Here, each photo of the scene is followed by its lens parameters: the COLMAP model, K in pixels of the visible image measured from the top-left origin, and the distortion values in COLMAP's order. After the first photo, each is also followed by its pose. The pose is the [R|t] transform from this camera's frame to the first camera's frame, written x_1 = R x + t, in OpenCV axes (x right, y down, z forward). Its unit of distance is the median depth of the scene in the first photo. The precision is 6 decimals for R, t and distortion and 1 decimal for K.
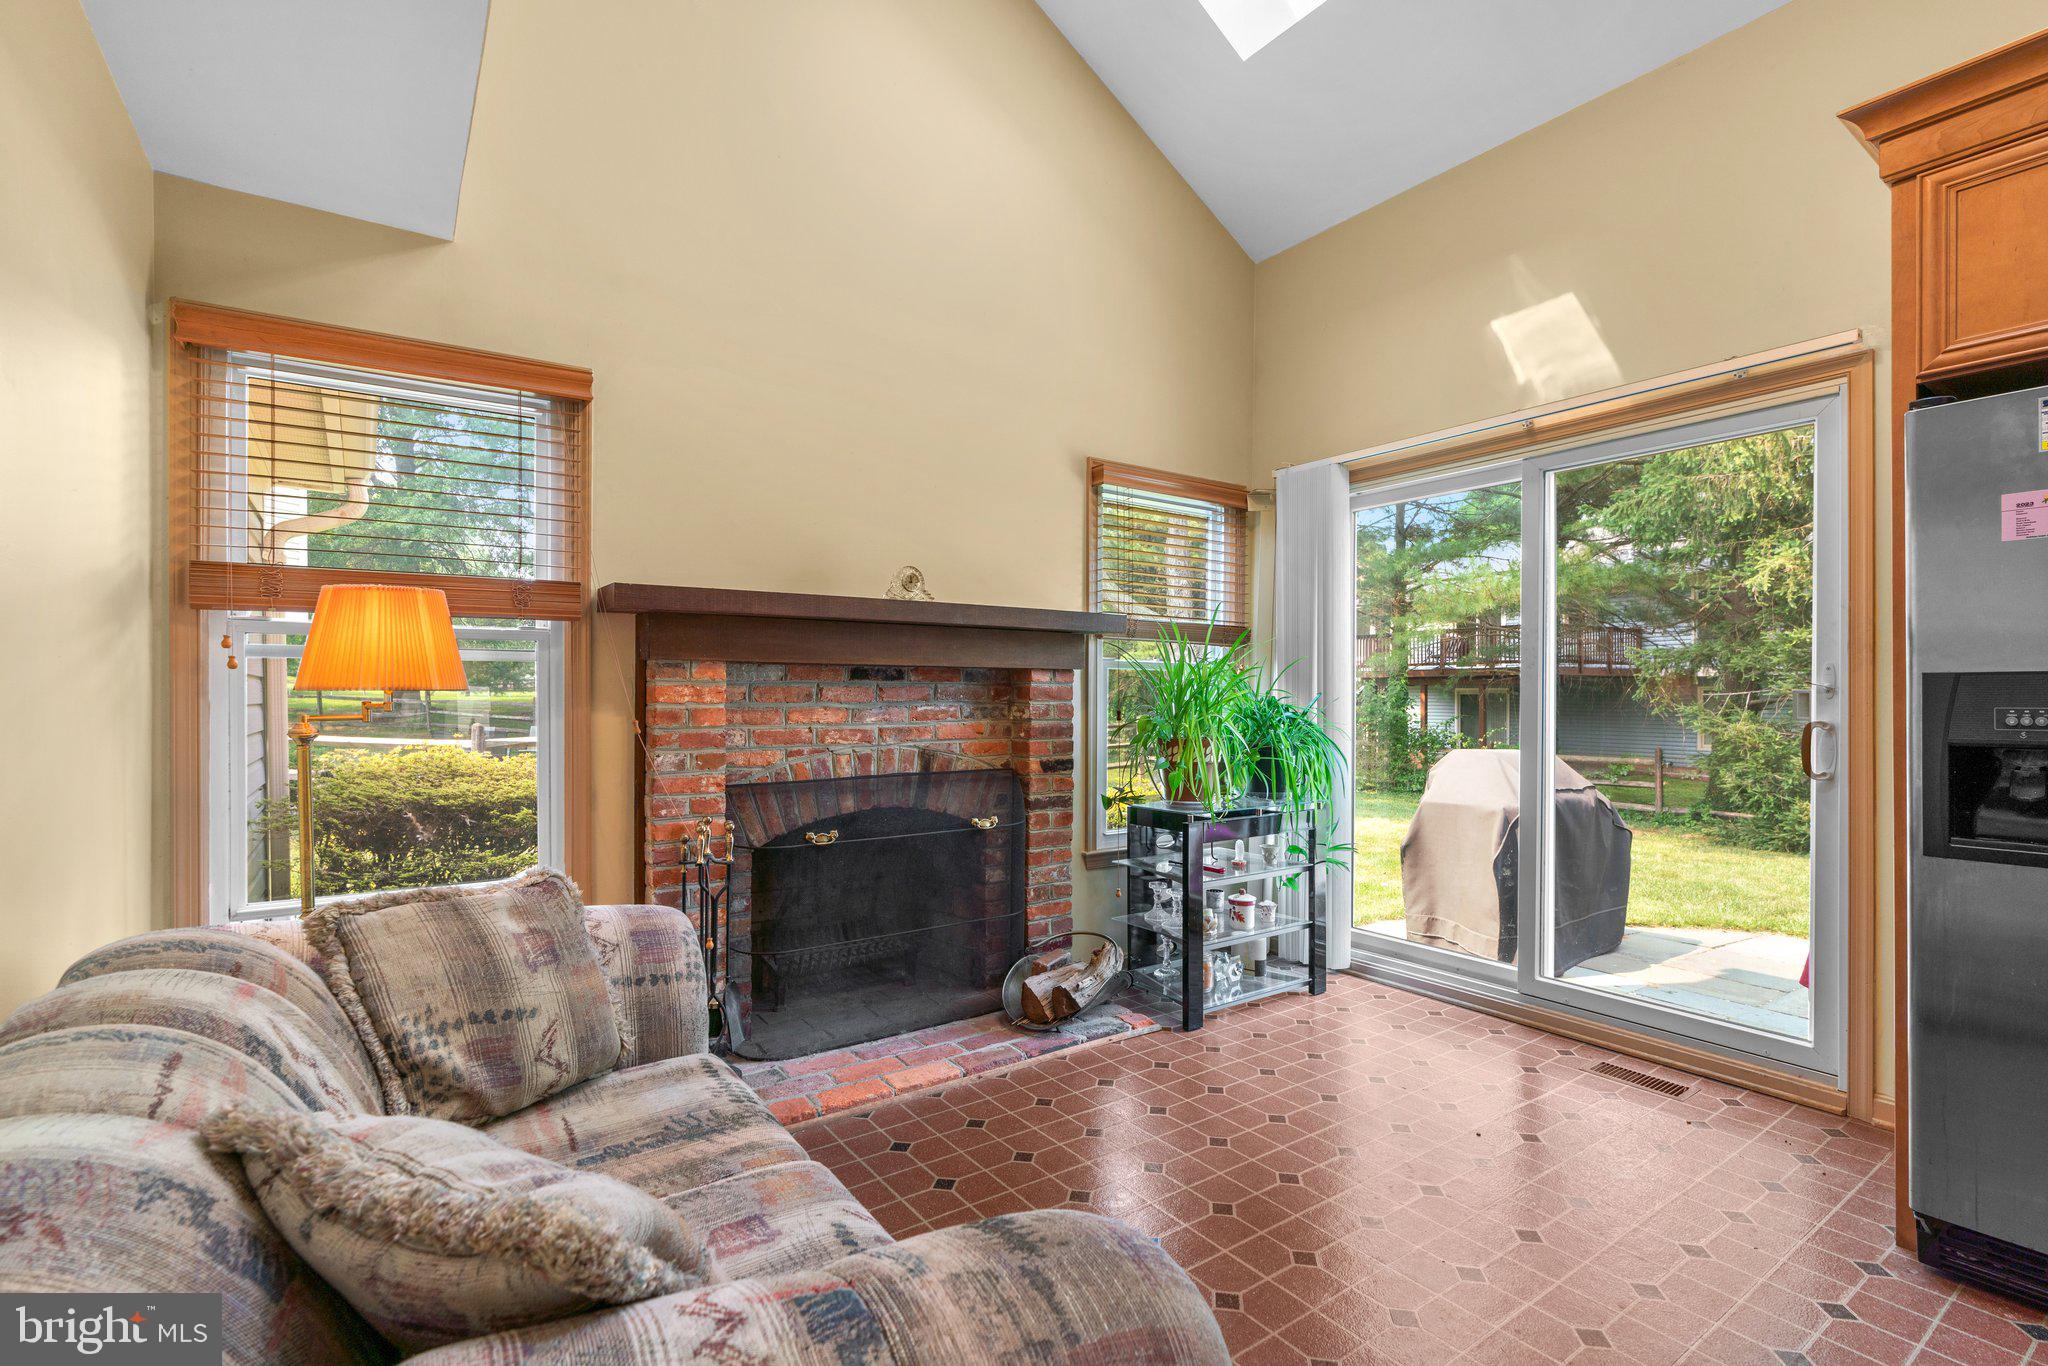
lens RADIAL K [[933.3, 0, 1021.0], [0, 933.3, 690.8], [0, 0, 1]] dist [0.000457, 0.000713]
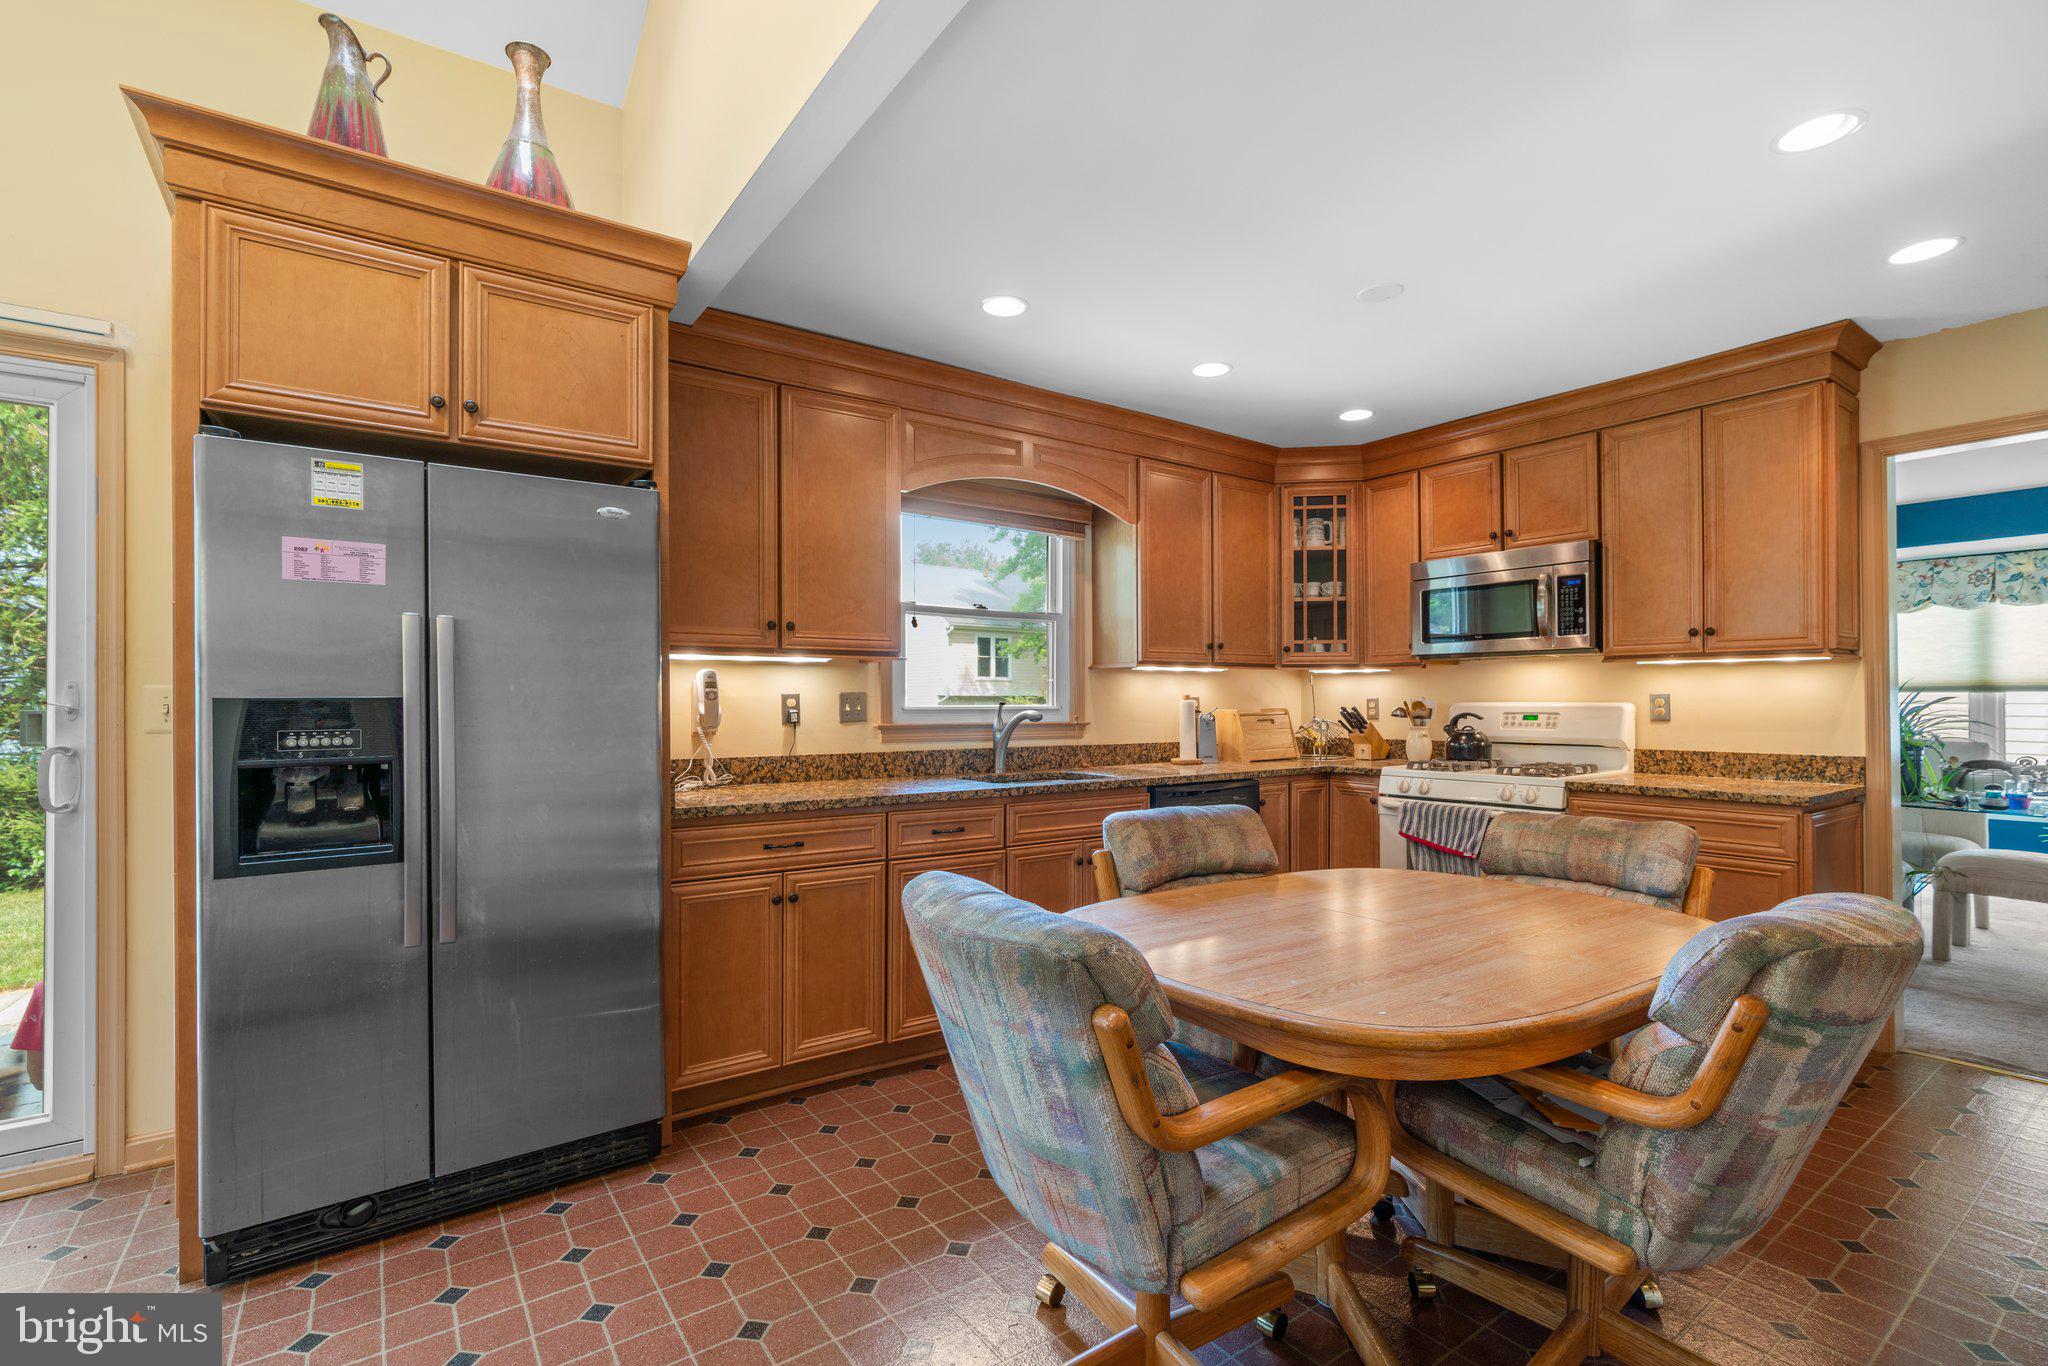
lens RADIAL K [[933.3, 0, 1023.0], [0, 933.3, 689.1], [0, 0, 1]] dist [0.000457, 0.000713]
pose [[-0.012499, 0.004865, 0.999910, -0.053081], [-0.000894, 0.999988, -0.004876, -0.024164], [-0.999921, -0.000955, -0.012494, 0.135027]]
